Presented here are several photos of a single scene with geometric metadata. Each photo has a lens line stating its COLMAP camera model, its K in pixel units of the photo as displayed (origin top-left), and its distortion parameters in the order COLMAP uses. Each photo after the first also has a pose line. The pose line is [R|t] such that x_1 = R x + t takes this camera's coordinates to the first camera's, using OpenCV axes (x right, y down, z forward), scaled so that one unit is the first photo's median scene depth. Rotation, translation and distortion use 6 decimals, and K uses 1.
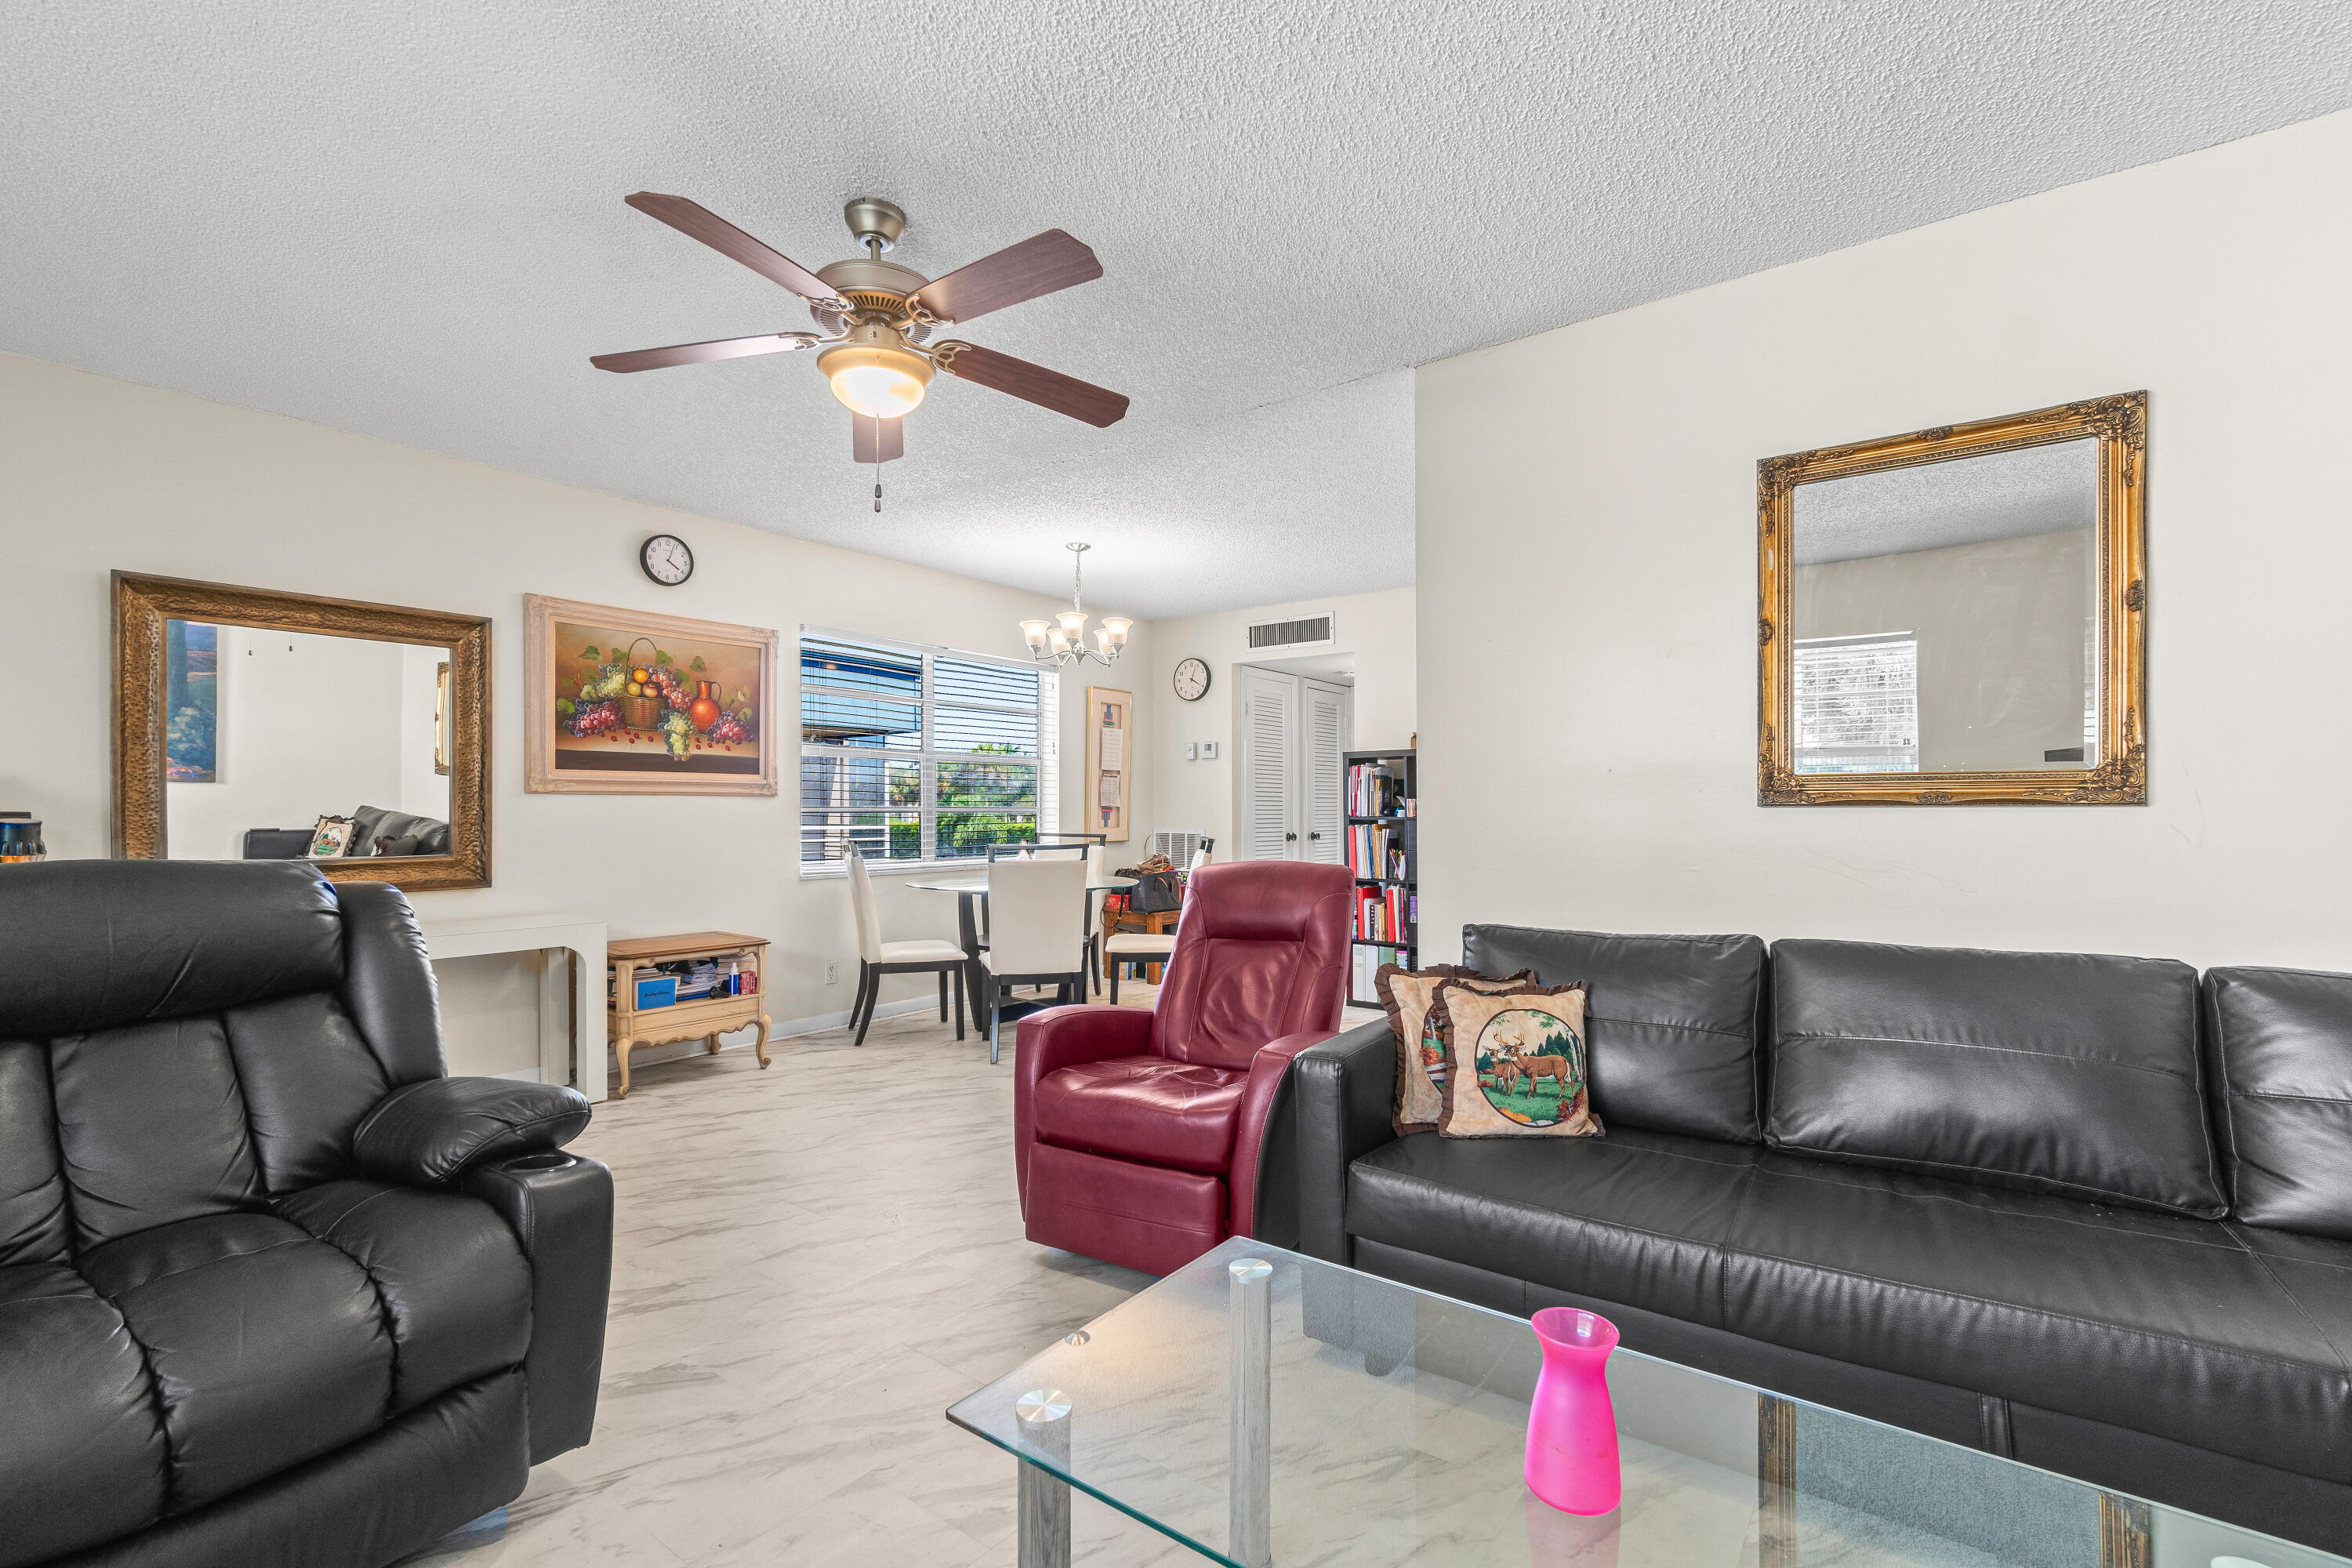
lens RADIAL K [[1036.4, 0, 1176.3], [0, 1036.4, 824.0], [0, 0, 1]] dist [-0.001376, -0.000322]
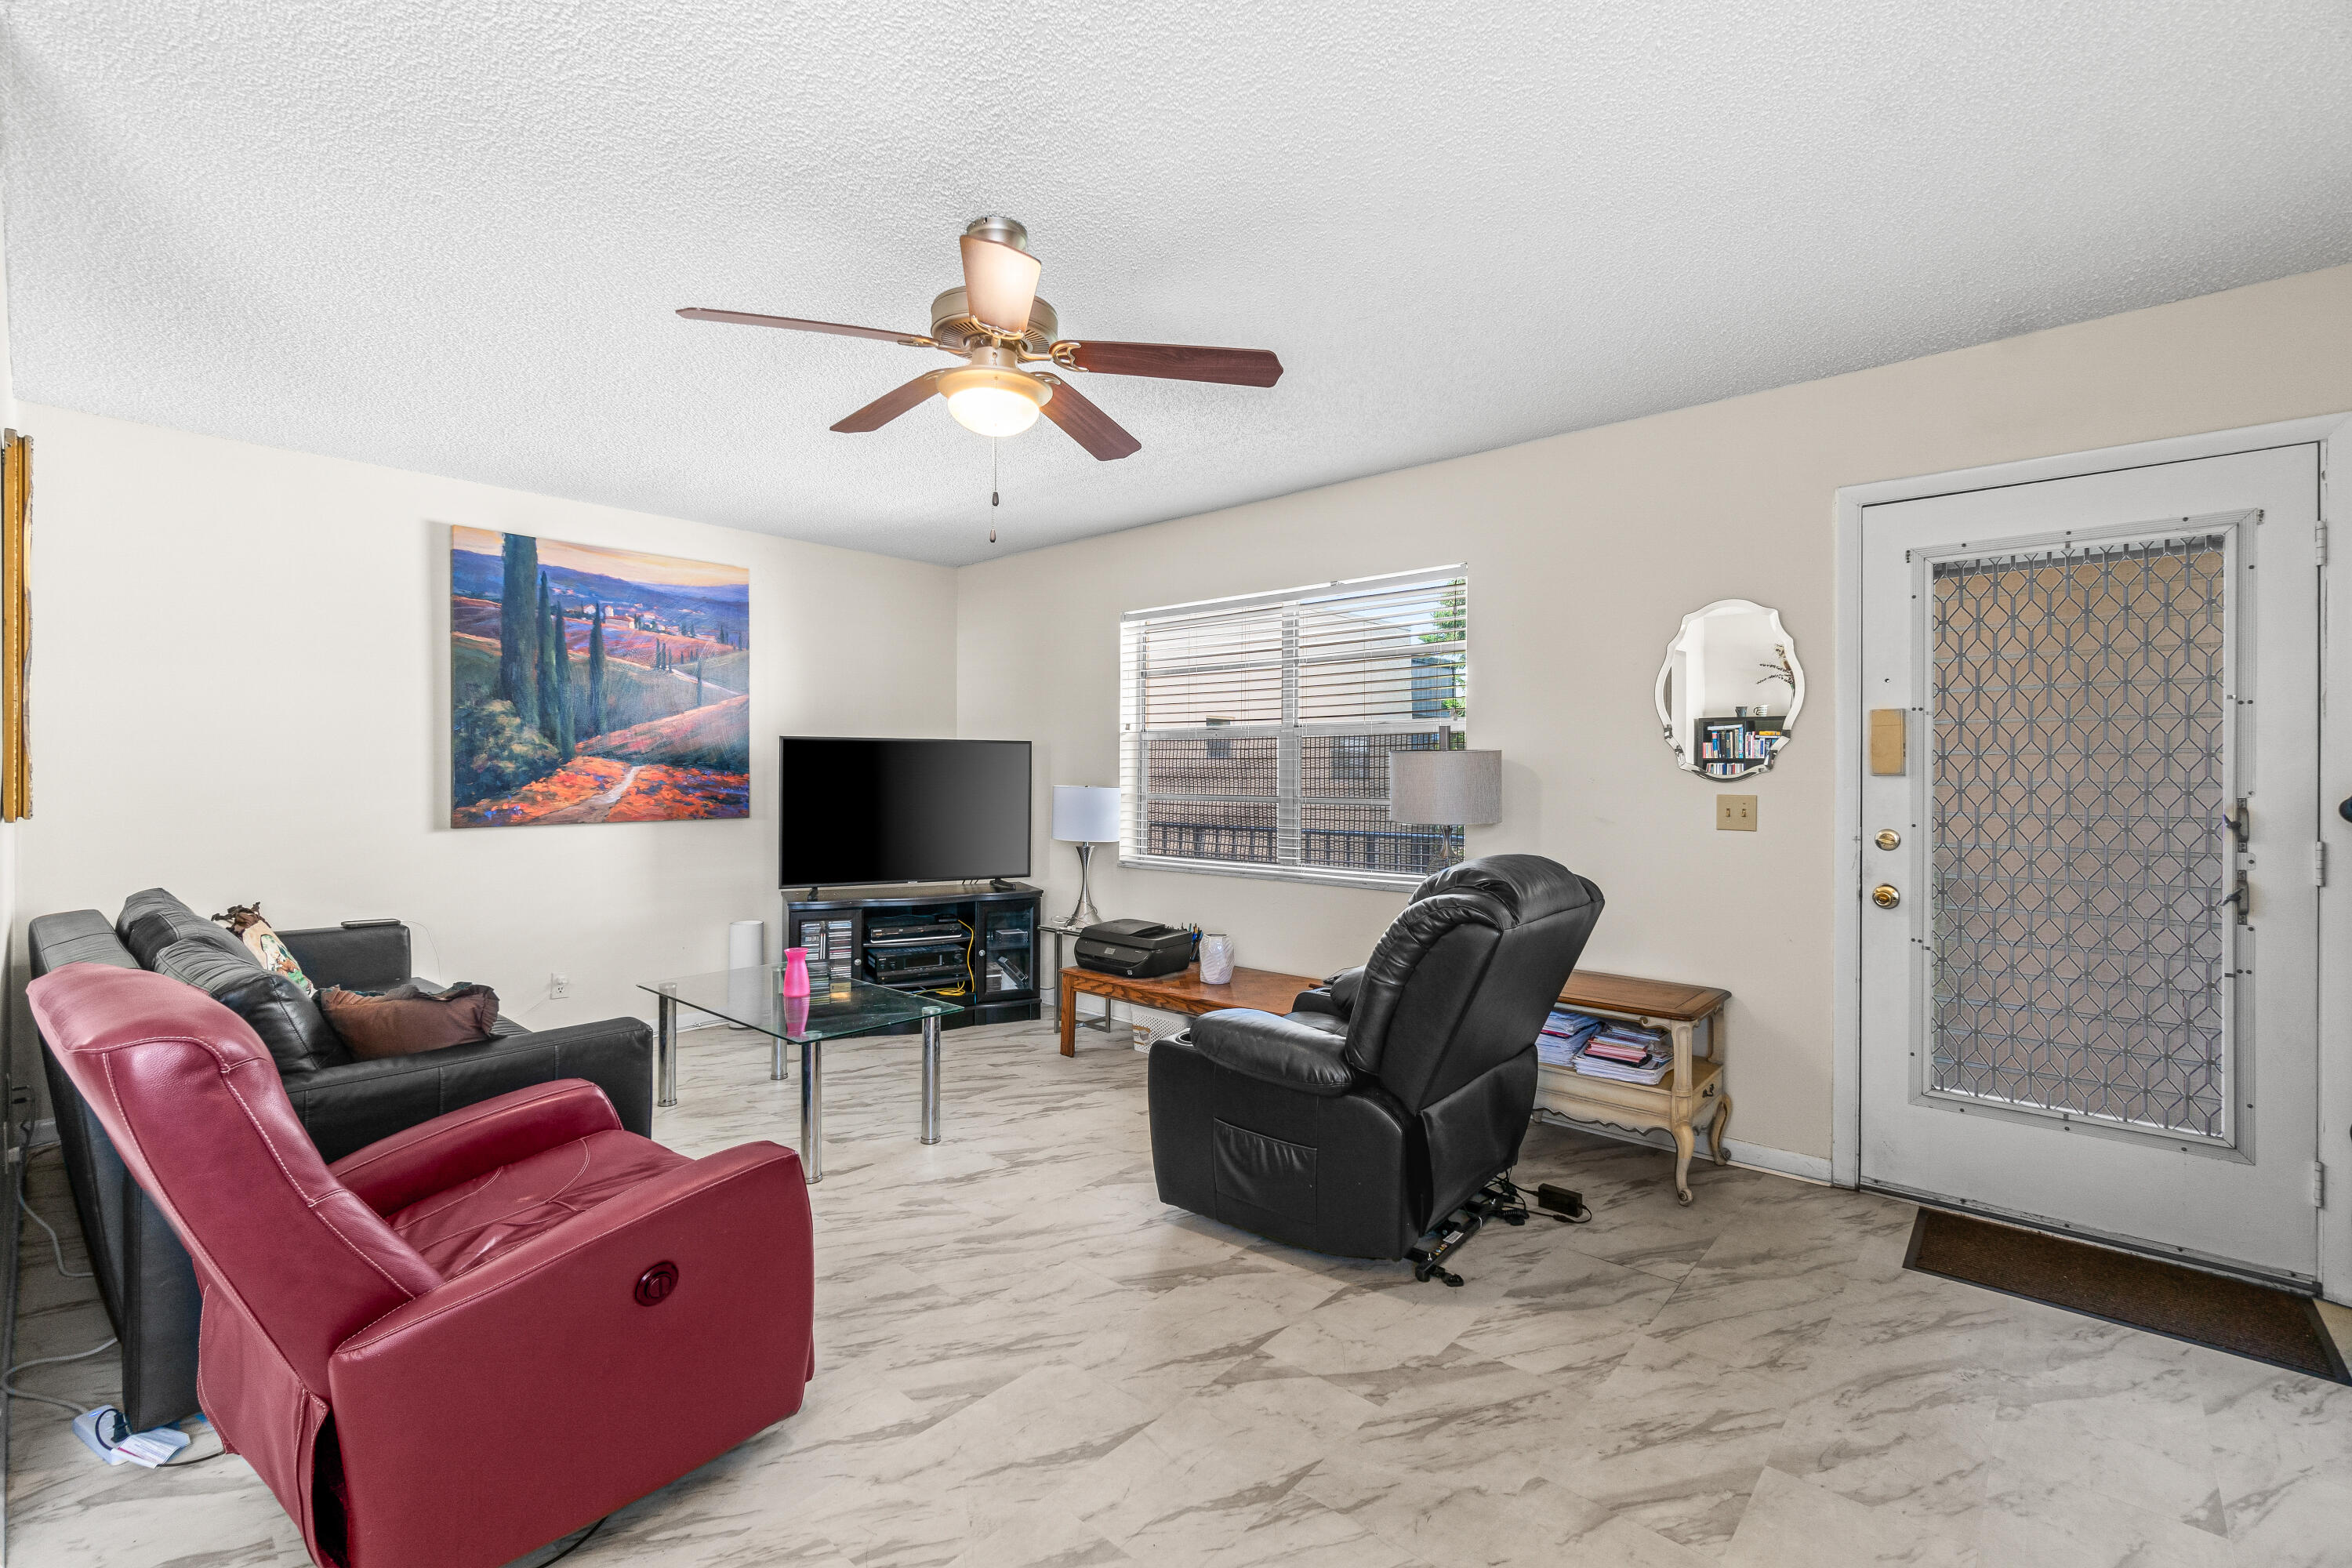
lens RADIAL K [[1005.8, 0, 1169.8], [0, 1005.8, 774.6], [0, 0, 1]] dist [-0.003579, 0.000016]
pose [[-0.996350, -0.004491, 0.085243, -0.273607], [-0.003369, 0.999906, 0.013295, -0.040372], [-0.085295, 0.012959, -0.996271, 0.989514]]
